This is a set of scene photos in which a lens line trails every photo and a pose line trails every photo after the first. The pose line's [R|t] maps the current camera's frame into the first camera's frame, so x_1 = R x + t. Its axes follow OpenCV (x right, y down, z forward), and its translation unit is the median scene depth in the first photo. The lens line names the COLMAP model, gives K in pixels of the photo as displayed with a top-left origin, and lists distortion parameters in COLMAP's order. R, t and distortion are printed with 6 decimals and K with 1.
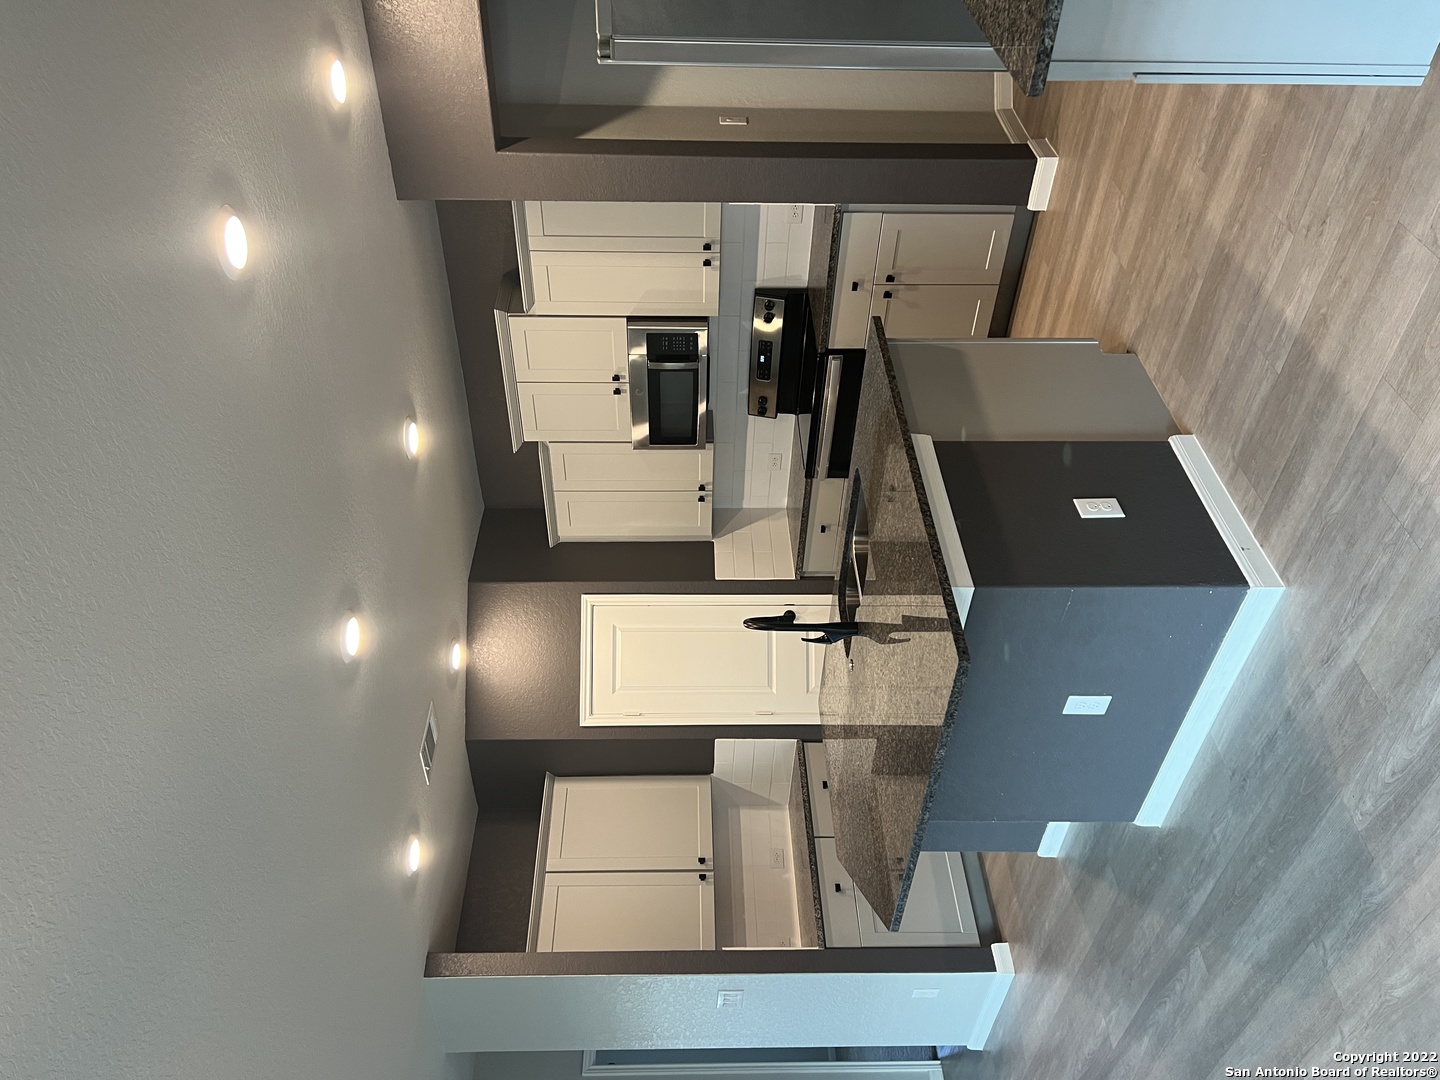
lens RADIAL K [[1082.5, 0, 715.0], [0, 1082.5, 535.5], [0, 0, 1]] dist [0.041197, -0.057095]
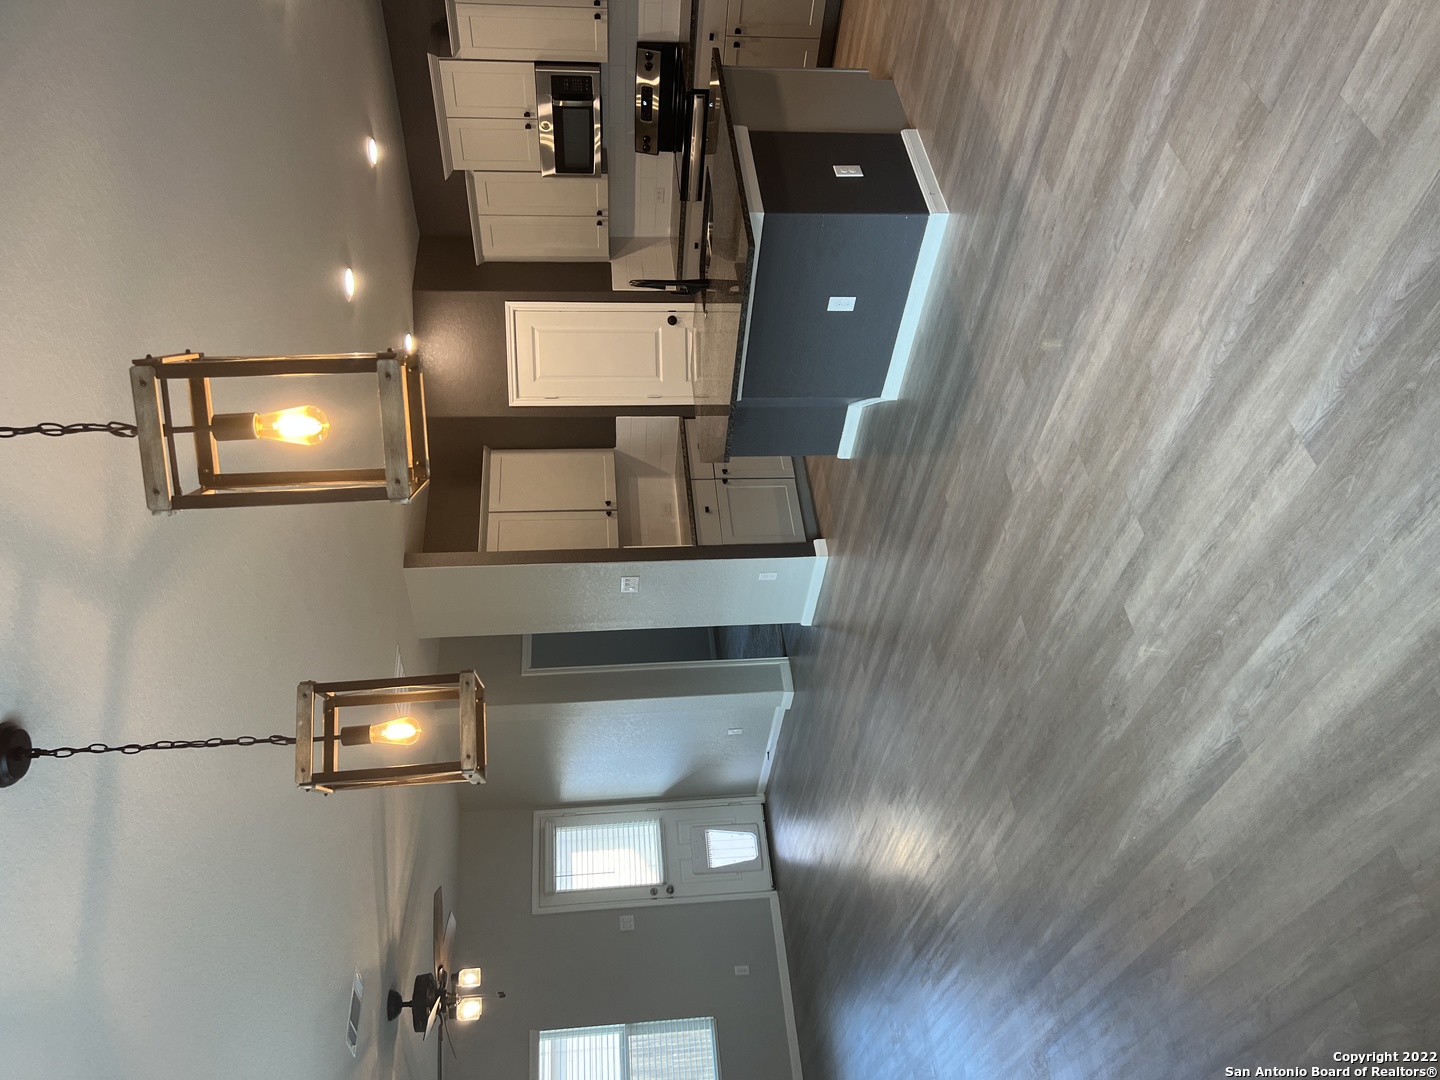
lens RADIAL K [[1078.7, 0, 740.0], [0, 1078.7, 545.2], [0, 0, 1]] dist [0.109390, -0.274473]
pose [[0.994635, -0.023111, 0.100830, 0.014829], [0.005970, 0.985924, 0.167089, 0.135393], [-0.103272, -0.165590, 0.980773, -0.341636]]
